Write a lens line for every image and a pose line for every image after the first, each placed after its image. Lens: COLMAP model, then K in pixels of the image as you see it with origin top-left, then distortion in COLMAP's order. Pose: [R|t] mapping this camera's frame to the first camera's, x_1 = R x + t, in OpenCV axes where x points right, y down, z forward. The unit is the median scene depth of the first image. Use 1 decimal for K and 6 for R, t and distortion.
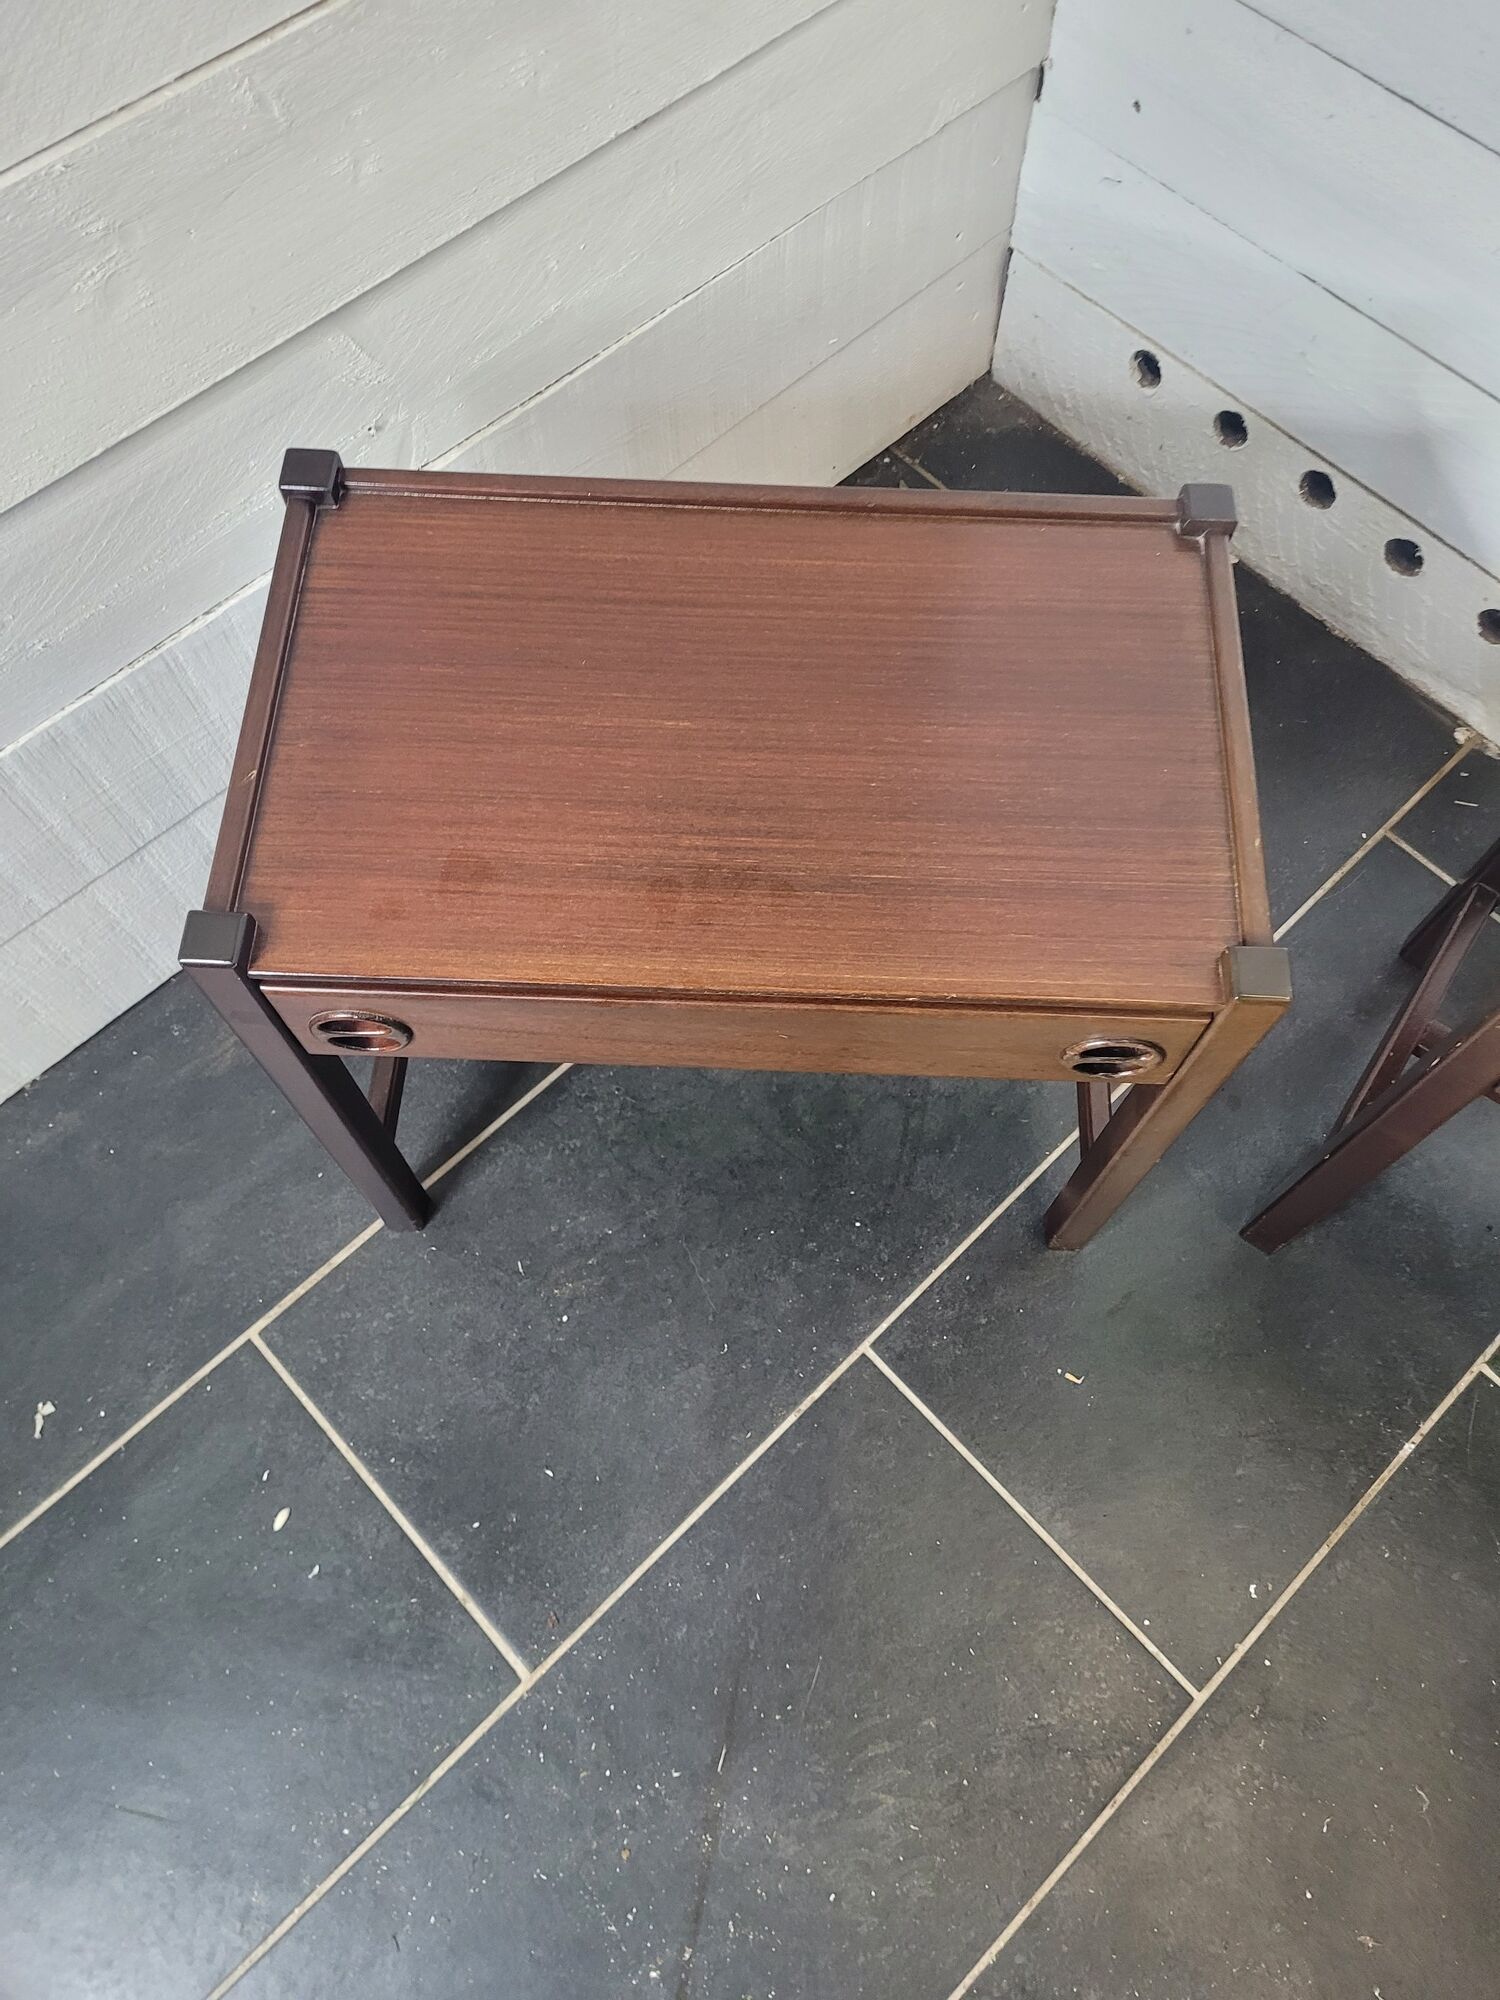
lens RADIAL K [[1500.7, 0, 770.8], [0, 1500.7, 960.3], [0, 0, 1]] dist [0.057681, -0.053846]
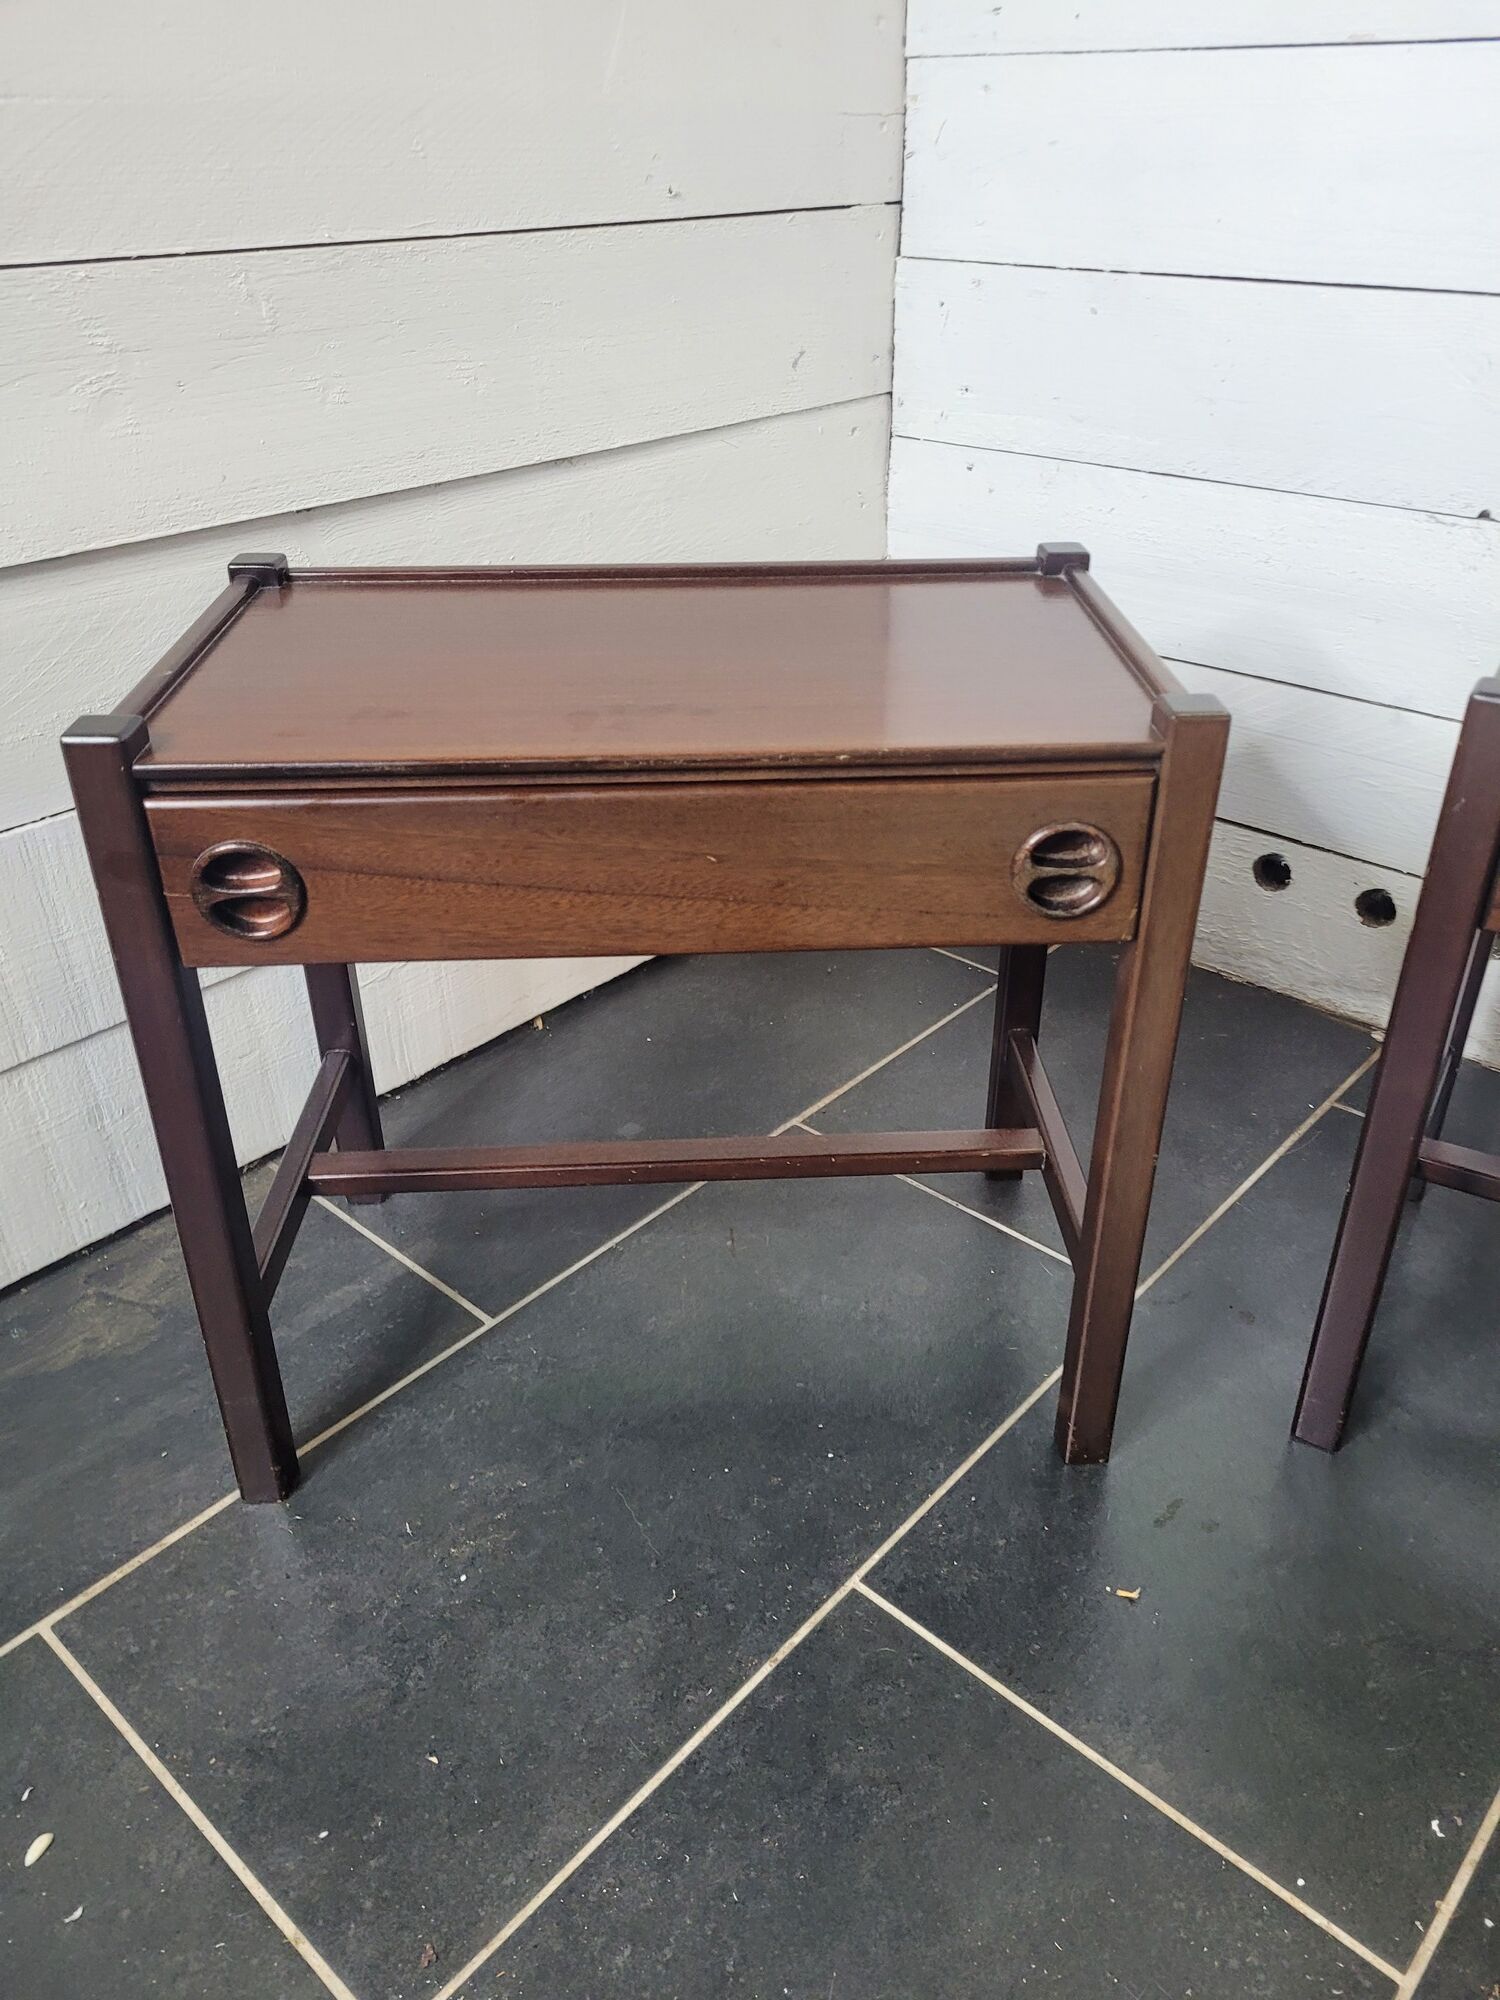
lens RADIAL K [[1500.7, 0, 769.9], [0, 1500.7, 1006.7], [0, 0, 1]] dist [0.057681, -0.053846]
pose [[0.996708, -0.054826, 0.059724, -0.011414], [0.078966, 0.823357, -0.562004, 0.471716], [-0.018361, 0.564870, 0.824976, 0.207750]]
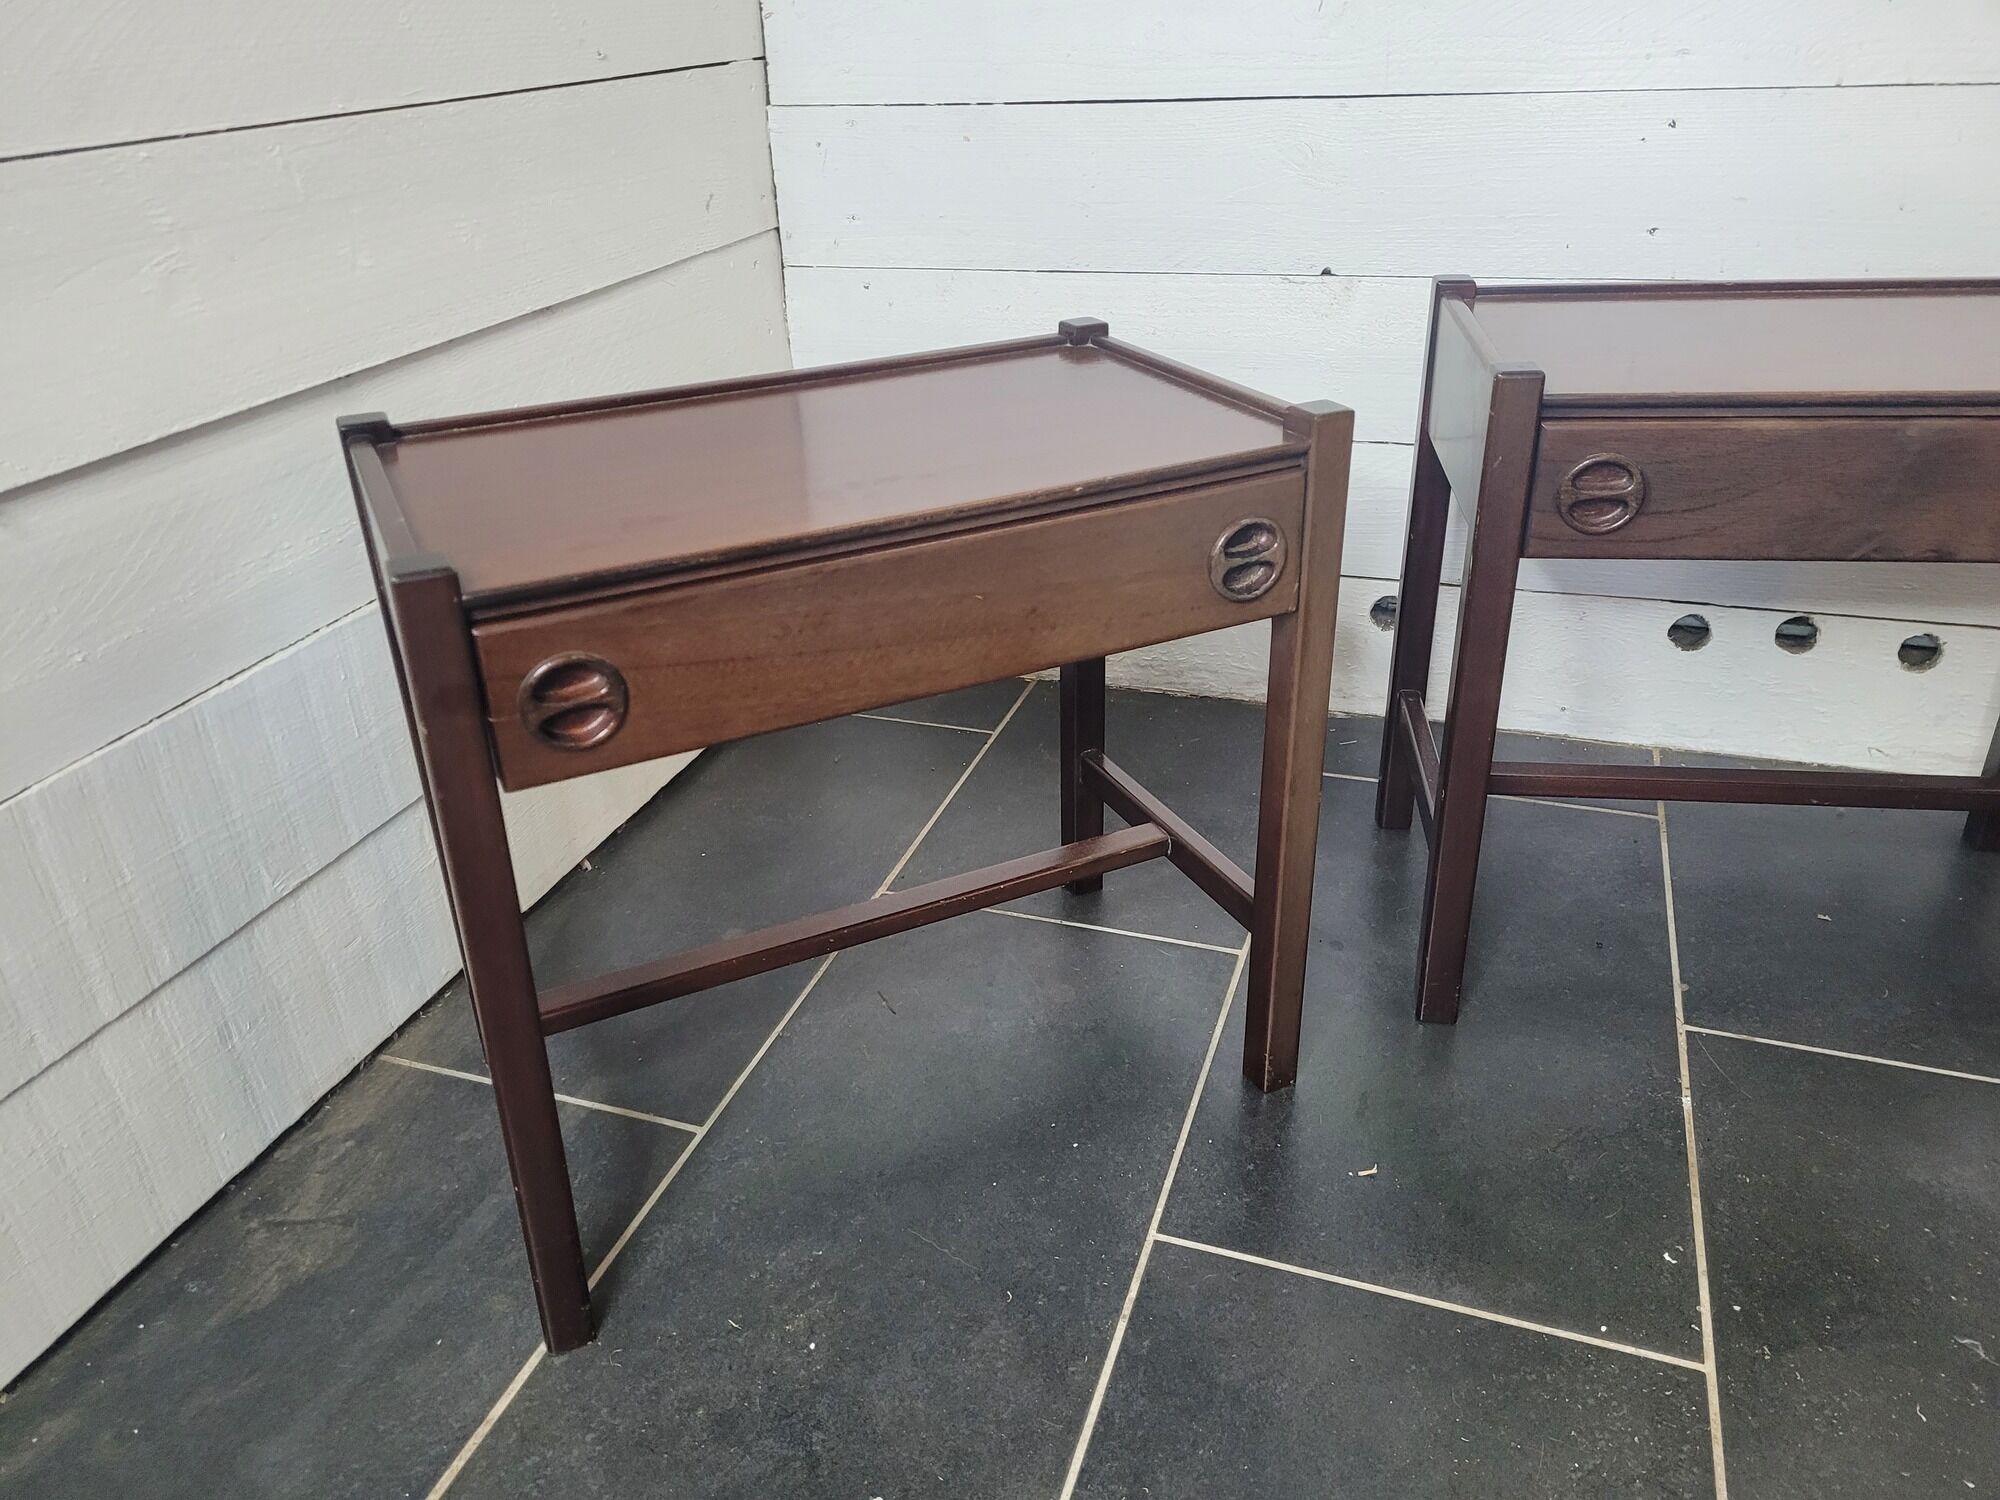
lens RADIAL K [[1500.7, 0, 963.9], [0, 1500.7, 743.6], [0, 0, 1]] dist [0.057681, -0.053846]
pose [[0.895162, -0.243903, 0.373090, -0.301748], [0.423058, 0.728502, -0.538801, 0.497101], [-0.140381, 0.640153, 0.755313, 0.200895]]
